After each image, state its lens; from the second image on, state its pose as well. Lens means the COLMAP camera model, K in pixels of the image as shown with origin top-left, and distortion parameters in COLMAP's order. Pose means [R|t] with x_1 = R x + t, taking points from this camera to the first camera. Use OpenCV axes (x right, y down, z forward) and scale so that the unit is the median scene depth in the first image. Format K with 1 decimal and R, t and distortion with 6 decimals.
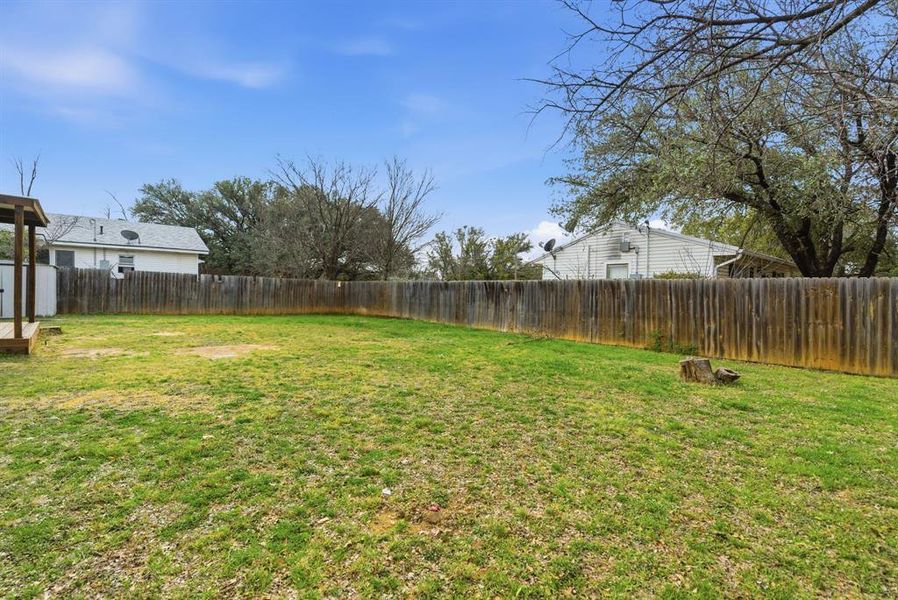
lens RADIAL K [[412.3, 0, 446.4], [0, 412.3, 300.0], [0, 0, 1]] dist [0.008565, -0.002458]
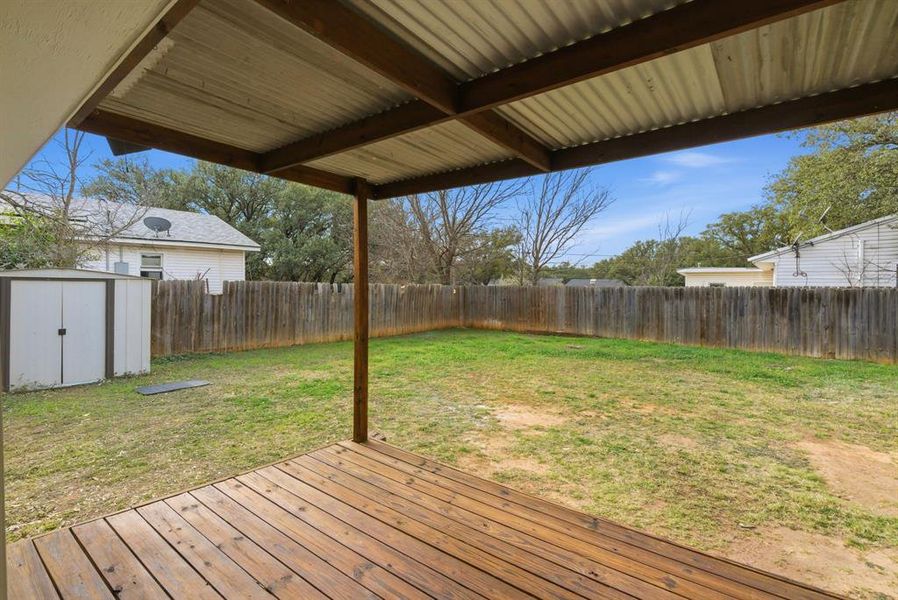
lens RADIAL K [[412.3, 0, 454.3], [0, 412.3, 281.7], [0, 0, 1]] dist [0.008565, -0.002458]
pose [[0.984304, -0.017750, 0.175587, -0.476778], [0.022254, 0.999471, -0.023715, -0.041766], [-0.175073, 0.027250, 0.984178, 0.290981]]
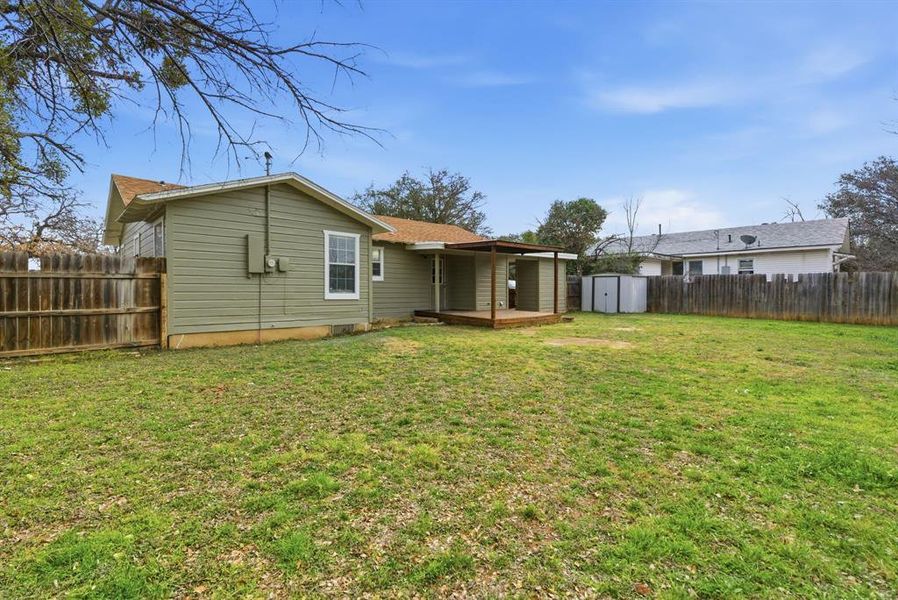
lens RADIAL K [[412.3, 0, 447.0], [0, 412.3, 296.7], [0, 0, 1]] dist [0.008565, -0.002458]
pose [[0.046184, -0.008467, -0.998897, 0.259424], [-0.013655, 0.999865, -0.009107, 0.004955], [0.998840, 0.014060, 0.046062, 0.249849]]
